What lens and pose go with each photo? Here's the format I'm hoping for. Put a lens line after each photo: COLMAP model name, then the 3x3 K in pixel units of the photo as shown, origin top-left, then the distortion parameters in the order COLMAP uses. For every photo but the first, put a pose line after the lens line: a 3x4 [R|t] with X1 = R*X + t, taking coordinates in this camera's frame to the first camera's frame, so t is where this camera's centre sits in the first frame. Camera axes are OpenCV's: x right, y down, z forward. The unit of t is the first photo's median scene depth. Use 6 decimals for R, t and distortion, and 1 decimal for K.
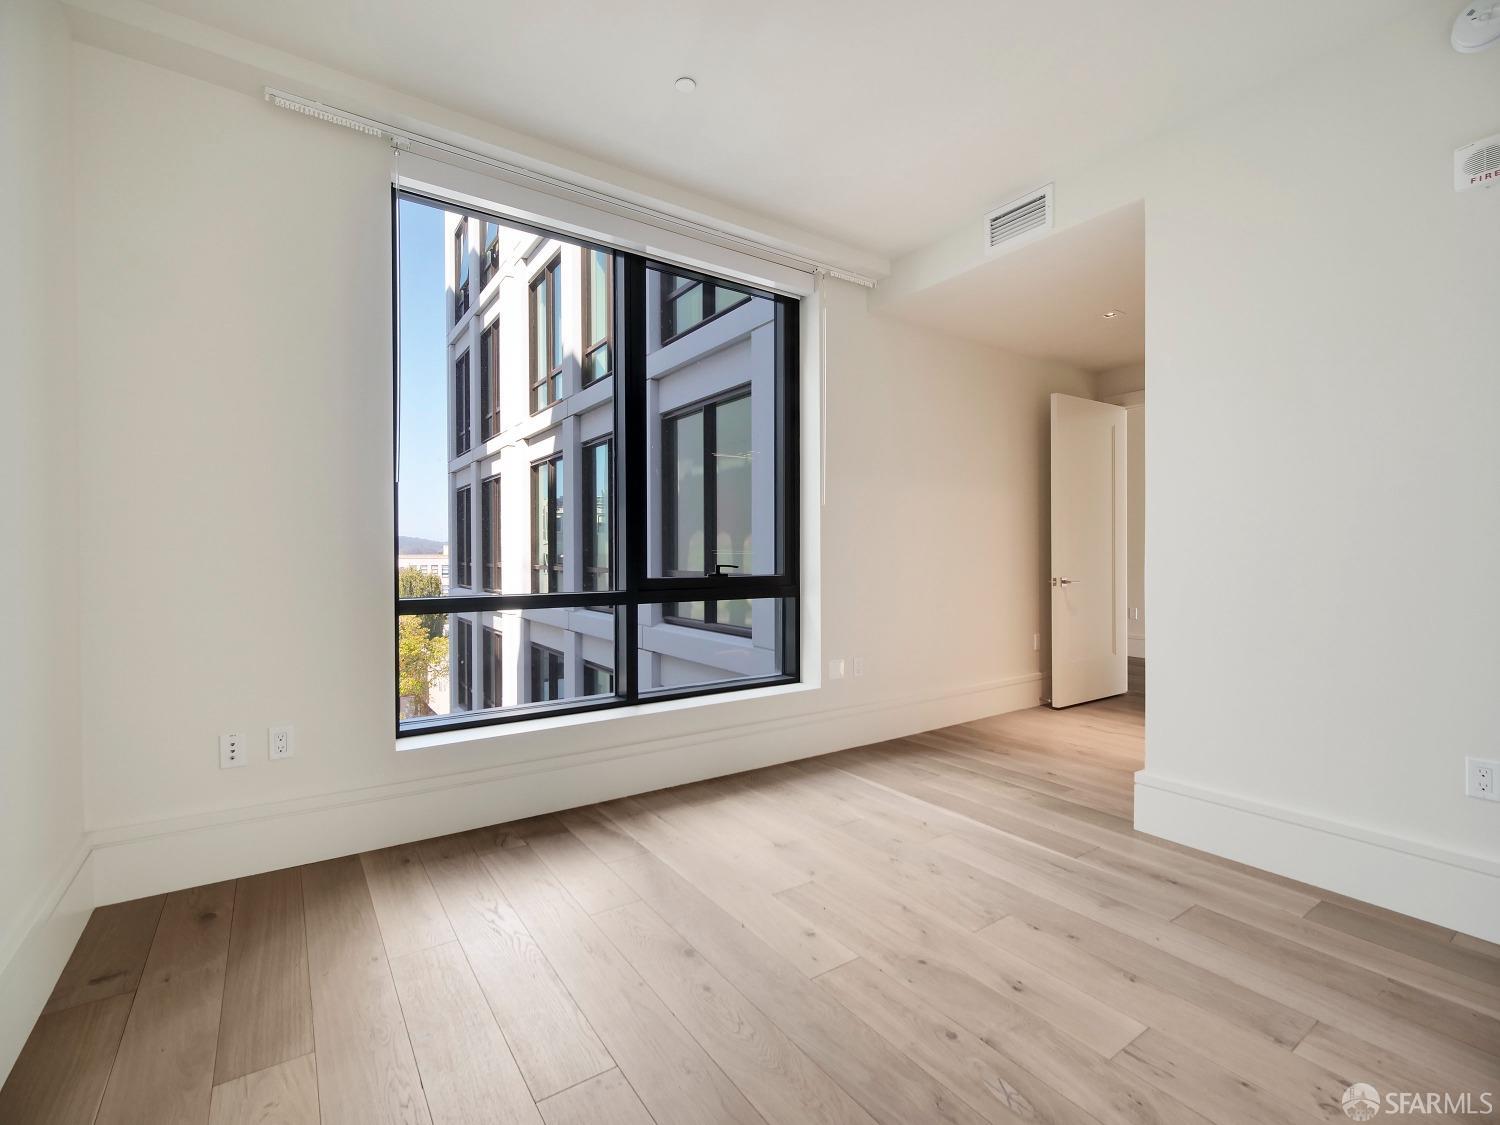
lens RADIAL K [[685.8, 0, 745.6], [0, 685.8, 545.3], [0, 0, 1]] dist [-0.000749, -0.000448]
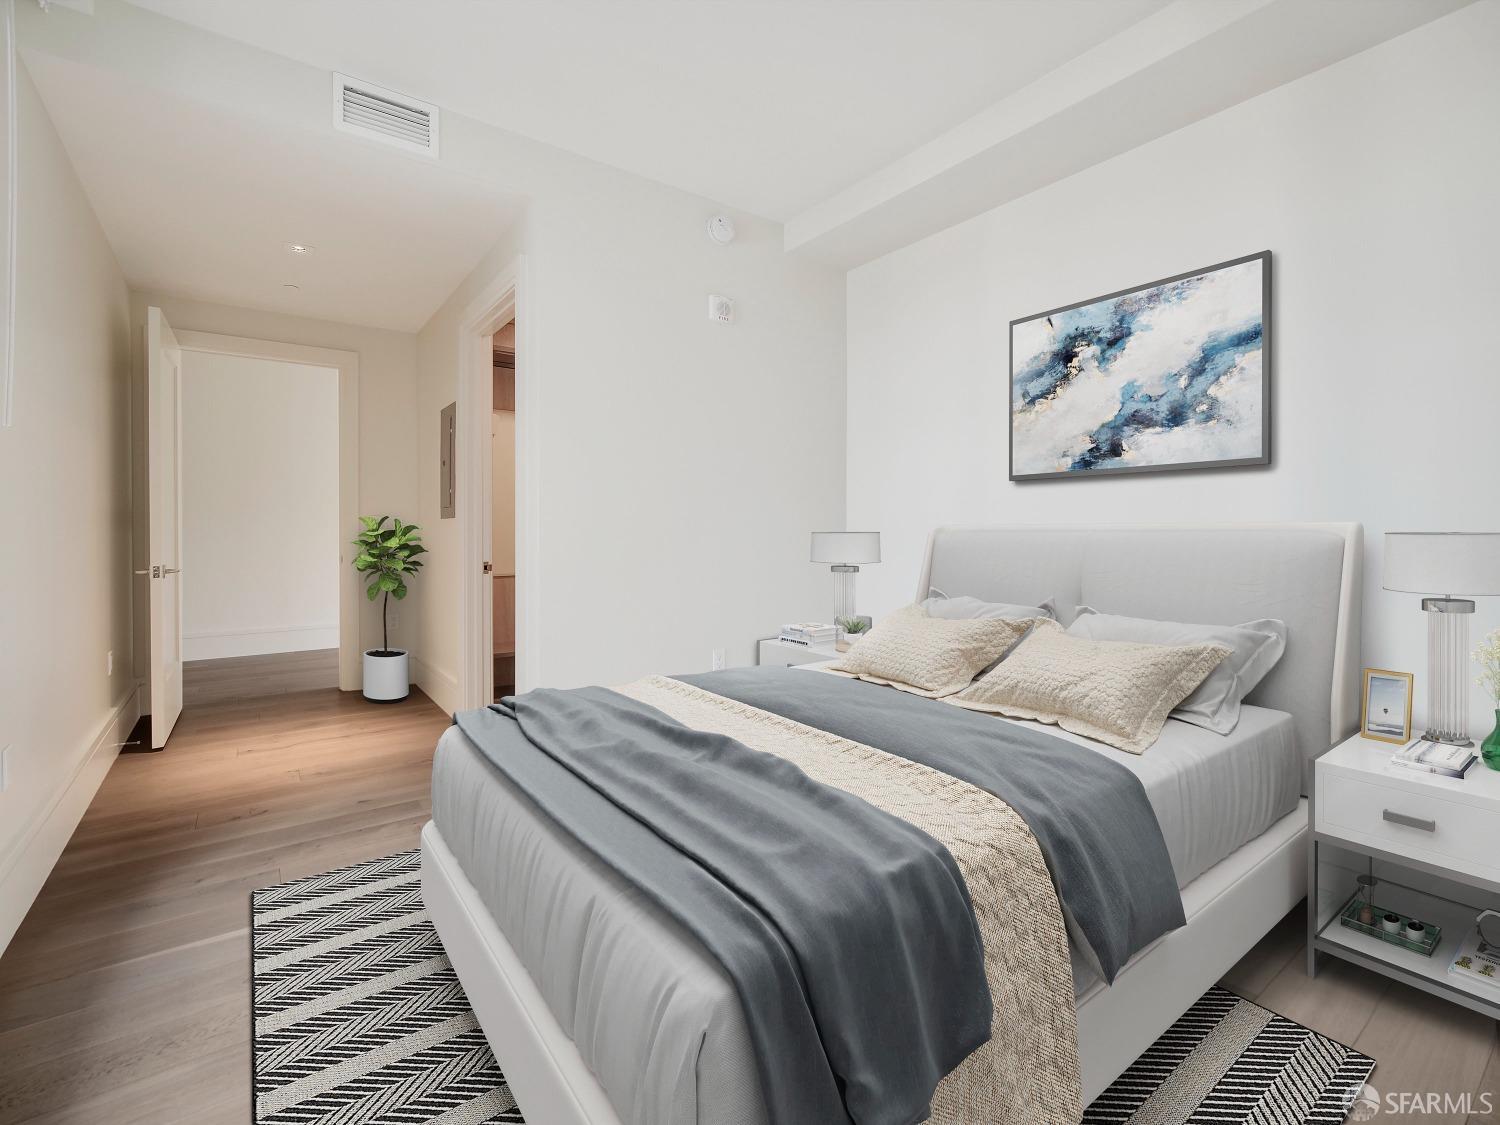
lens RADIAL K [[687.3, 0, 750.0], [0, 687.3, 528.9], [0, 0, 1]] dist [-0.000650, -0.000033]
pose [[-0.038727, 0.002785, 0.999246, -0.291440], [-0.012254, 0.999920, -0.003262, 0.002986], [-0.999175, -0.012371, -0.038690, 0.423291]]
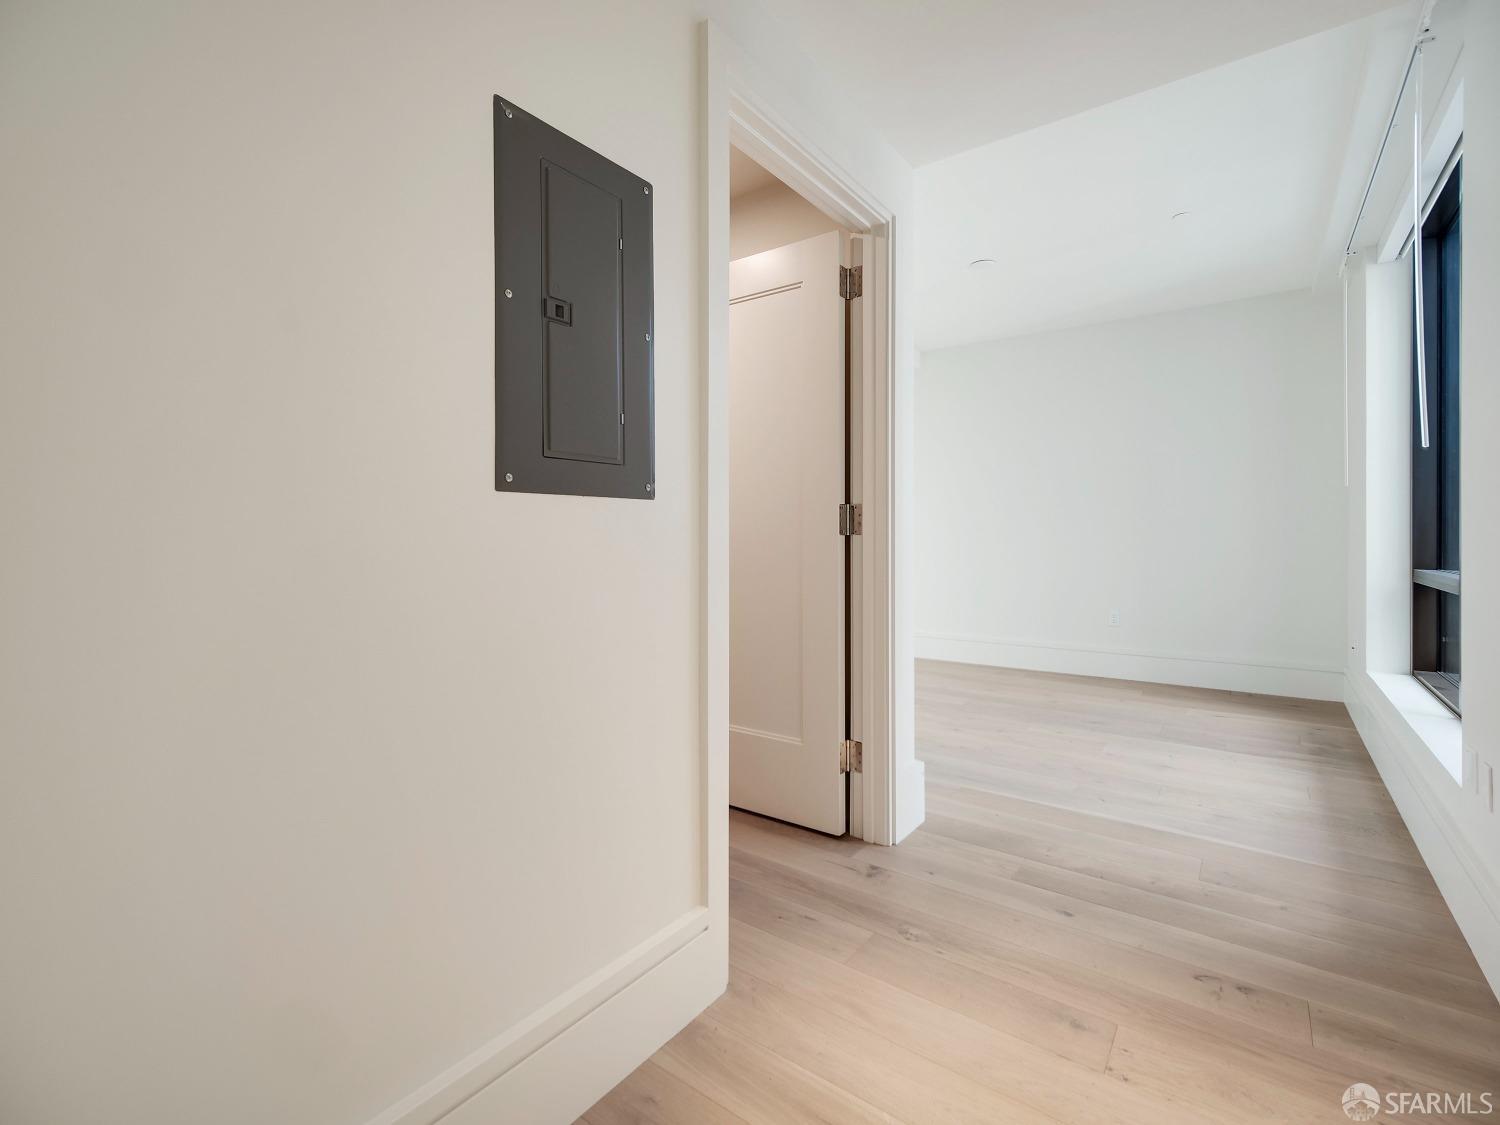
lens RADIAL K [[685.8, 0, 745.6], [0, 685.8, 545.3], [0, 0, 1]] dist [-0.000749, -0.000448]
pose [[-0.945182, 0.009869, -0.326396, 0.654164], [0.009550, 0.999951, 0.002582, 0.012666], [0.326405, -0.000677, -0.945230, 1.077916]]
